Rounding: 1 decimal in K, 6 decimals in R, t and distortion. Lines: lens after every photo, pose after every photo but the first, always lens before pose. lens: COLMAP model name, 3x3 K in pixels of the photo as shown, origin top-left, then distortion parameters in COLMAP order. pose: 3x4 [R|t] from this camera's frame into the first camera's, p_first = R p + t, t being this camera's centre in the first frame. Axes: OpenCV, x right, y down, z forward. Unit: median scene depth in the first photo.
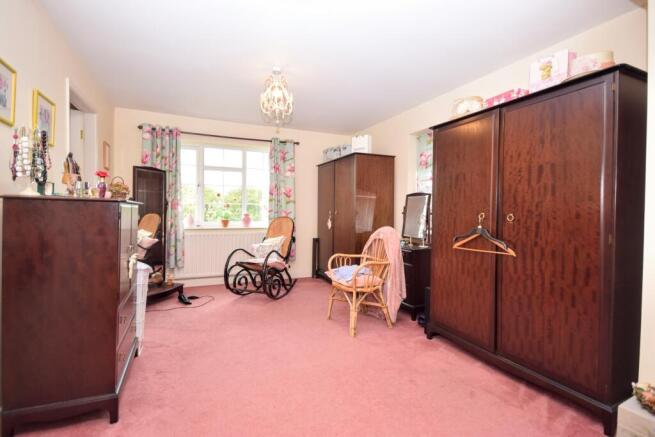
lens RADIAL K [[320.4, 0, 327.7], [0, 320.4, 216.3], [0, 0, 1]] dist [0.000506, 0.000118]
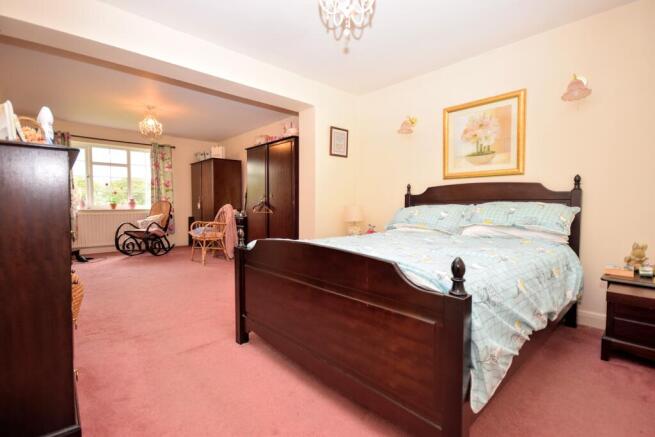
lens RADIAL K [[299.5, 0, 328.6], [0, 299.5, 216.4], [0, 0, 1]] dist [0.000369, -0.000577]
pose [[0.946660, -0.020807, 0.321561, 0.124859], [0.012139, 0.999507, 0.028938, 0.040486], [-0.322004, -0.023491, 0.946447, -0.467169]]
